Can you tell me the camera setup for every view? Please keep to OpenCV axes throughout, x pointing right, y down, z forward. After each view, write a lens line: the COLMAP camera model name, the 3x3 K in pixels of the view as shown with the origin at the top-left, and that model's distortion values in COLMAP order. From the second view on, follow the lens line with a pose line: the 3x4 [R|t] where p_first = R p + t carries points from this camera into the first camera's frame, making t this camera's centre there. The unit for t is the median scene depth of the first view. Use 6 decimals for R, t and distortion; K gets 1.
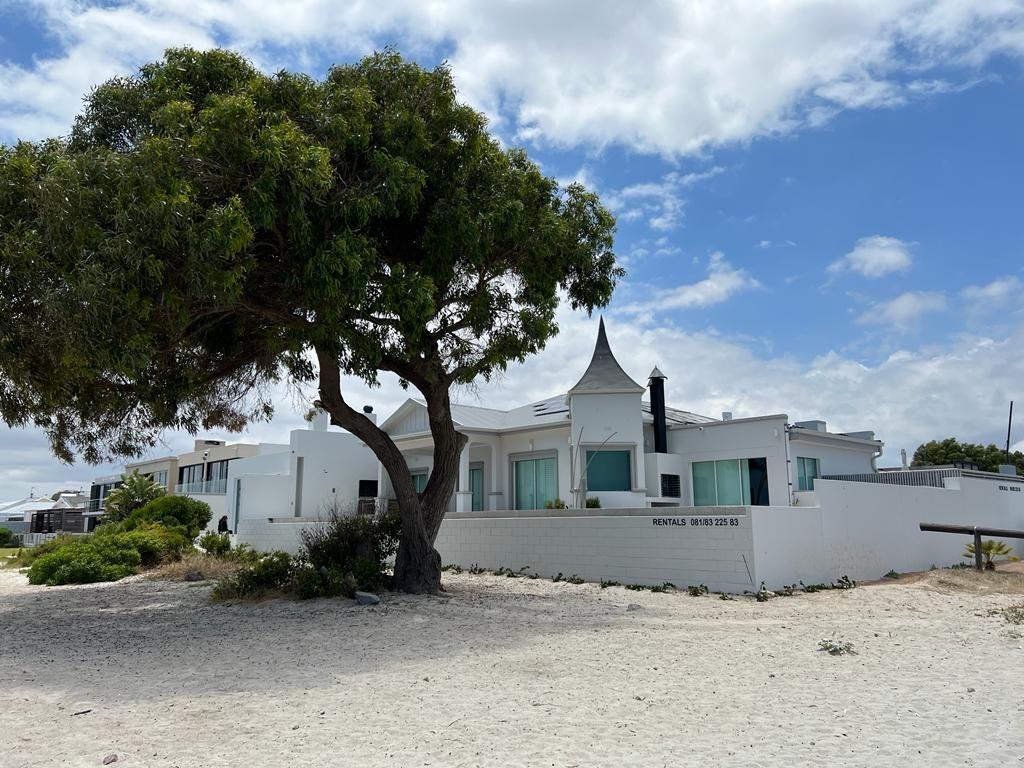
lens RADIAL K [[750.6, 0, 512.0], [0, 750.6, 384.0], [0, 0, 1]] dist [0.055596, 0.000720]
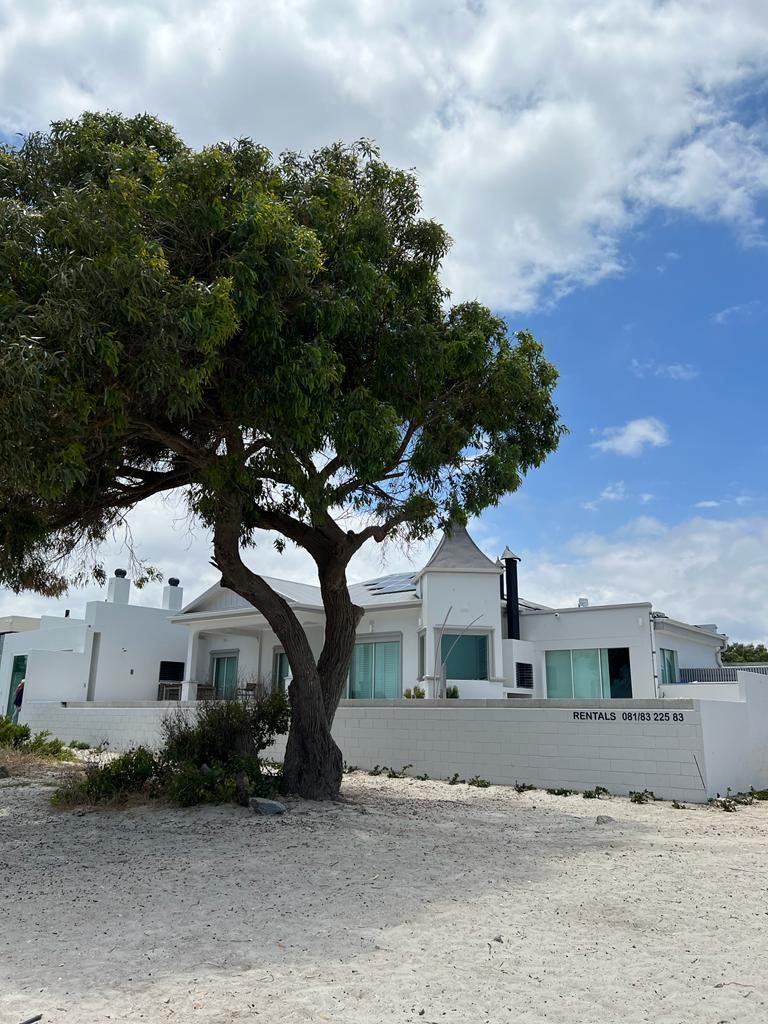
lens RADIAL K [[758.2, 0, 384.0], [0, 758.2, 512.0], [0, 0, 1]] dist [0.025005, -0.001174]
pose [[0.988925, 0.054874, 0.137900, -0.122407], [-0.044148, 0.995843, -0.079671, 0.019901], [-0.141698, 0.072701, 0.987237, 0.101183]]
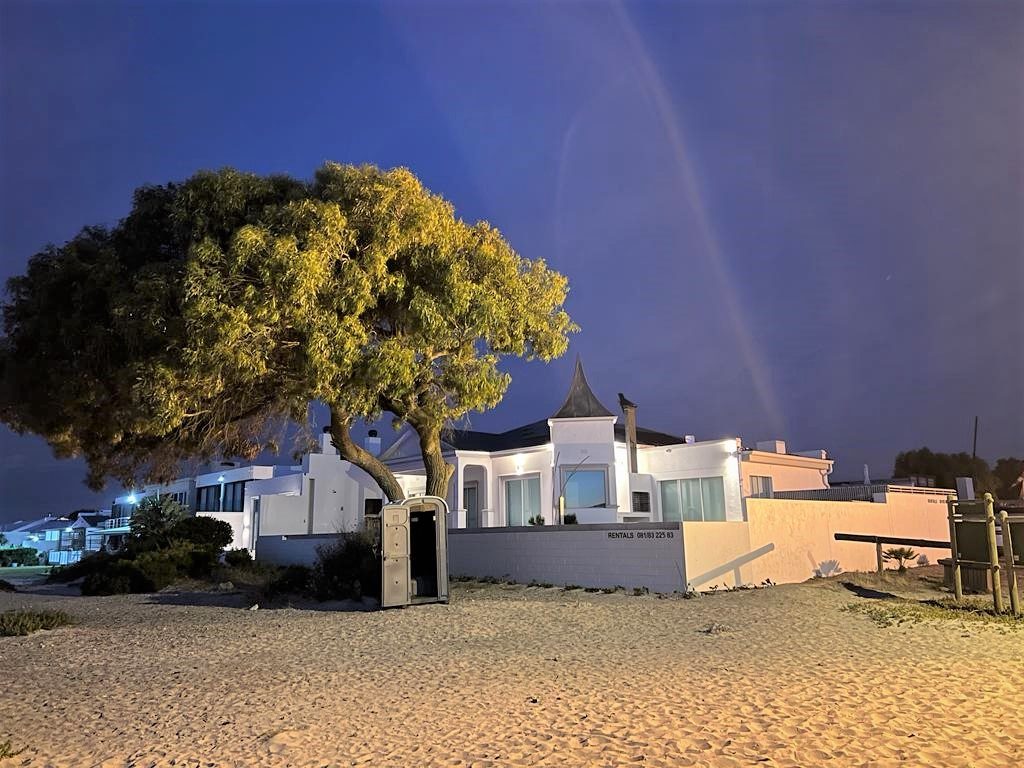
lens RADIAL K [[750.6, 0, 512.0], [0, 750.6, 384.0], [0, 0, 1]] dist [0.055596, 0.000720]
pose [[0.999873, -0.014124, -0.007316, 0.033913], [0.014008, 0.999780, -0.015580, -0.030898], [0.007535, 0.015476, 0.999852, -0.151058]]
